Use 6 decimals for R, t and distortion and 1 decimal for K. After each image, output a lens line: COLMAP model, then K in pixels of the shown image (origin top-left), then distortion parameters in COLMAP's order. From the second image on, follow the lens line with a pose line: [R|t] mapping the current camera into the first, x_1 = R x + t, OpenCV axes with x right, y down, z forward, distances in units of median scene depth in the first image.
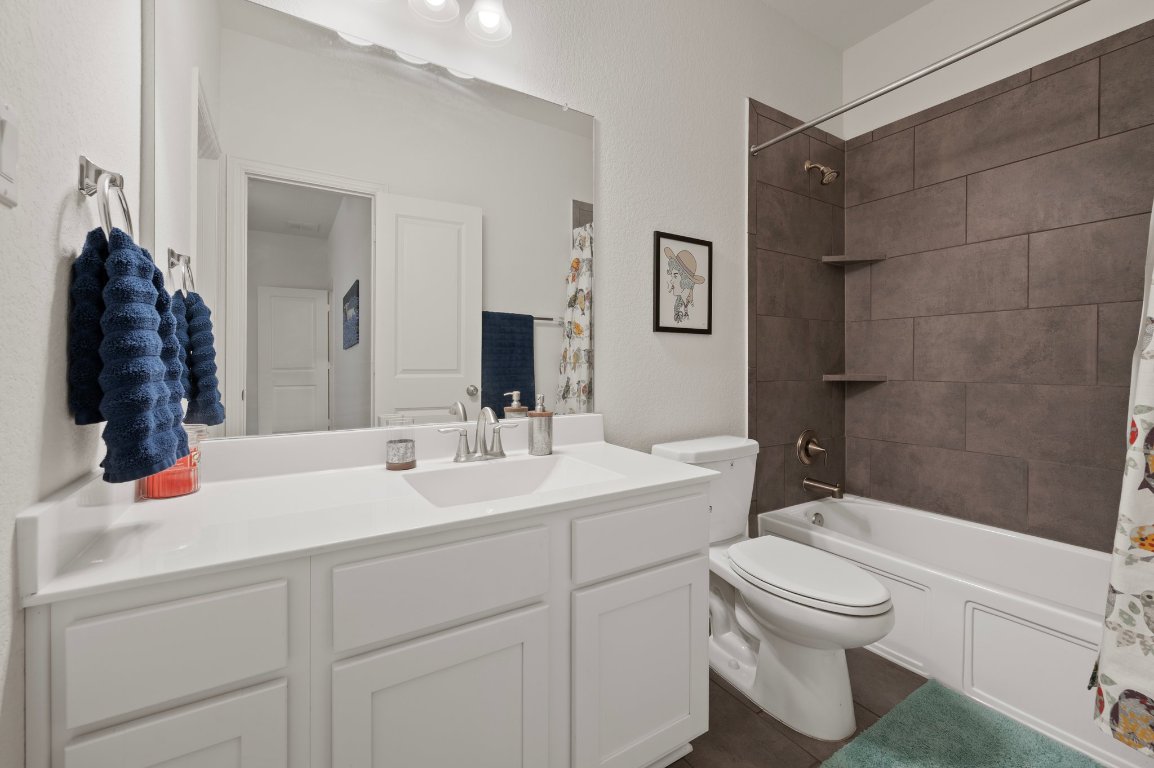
lens RADIAL K [[470.1, 0, 573.4], [0, 470.1, 372.7], [0, 0, 1]] dist [0.001294, 0.000481]
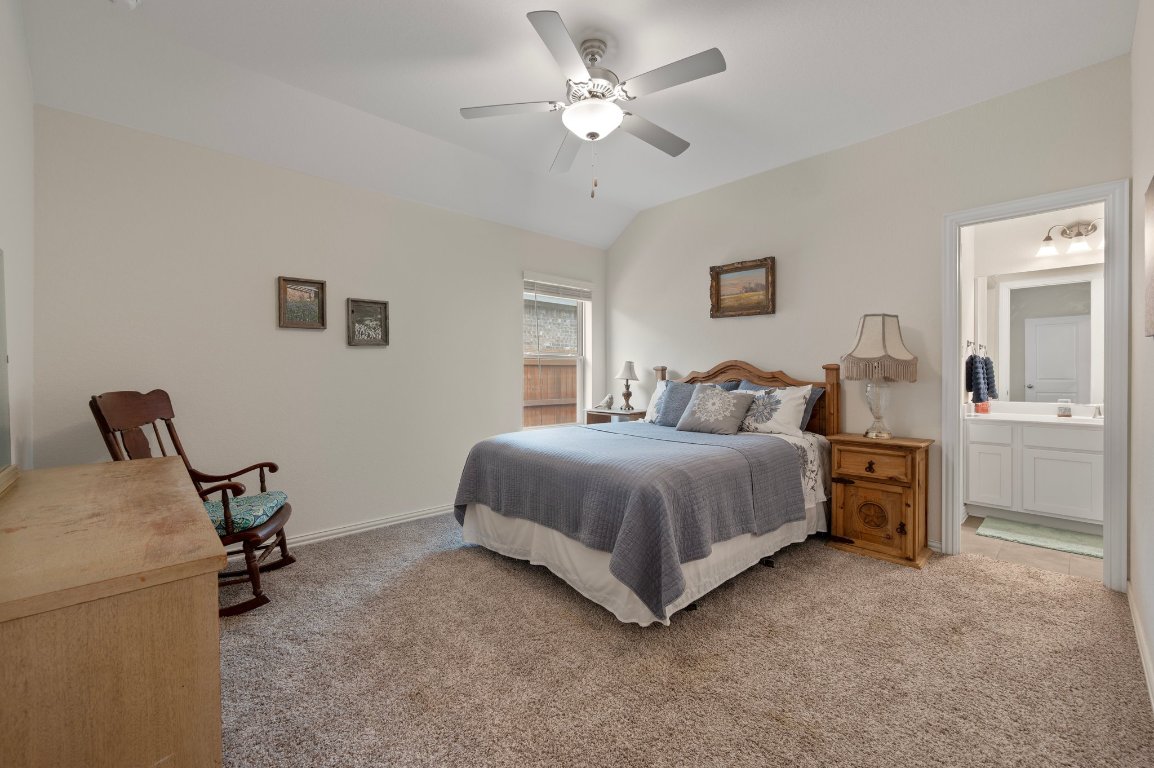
lens RADIAL K [[470.1, 0, 573.4], [0, 470.1, 372.7], [0, 0, 1]] dist [0.001294, 0.000481]
pose [[0.193007, -0.008148, -0.981164, 1.723101], [-0.008165, 0.999918, -0.009910, -0.009850], [0.981163, 0.009923, 0.192924, -2.290081]]
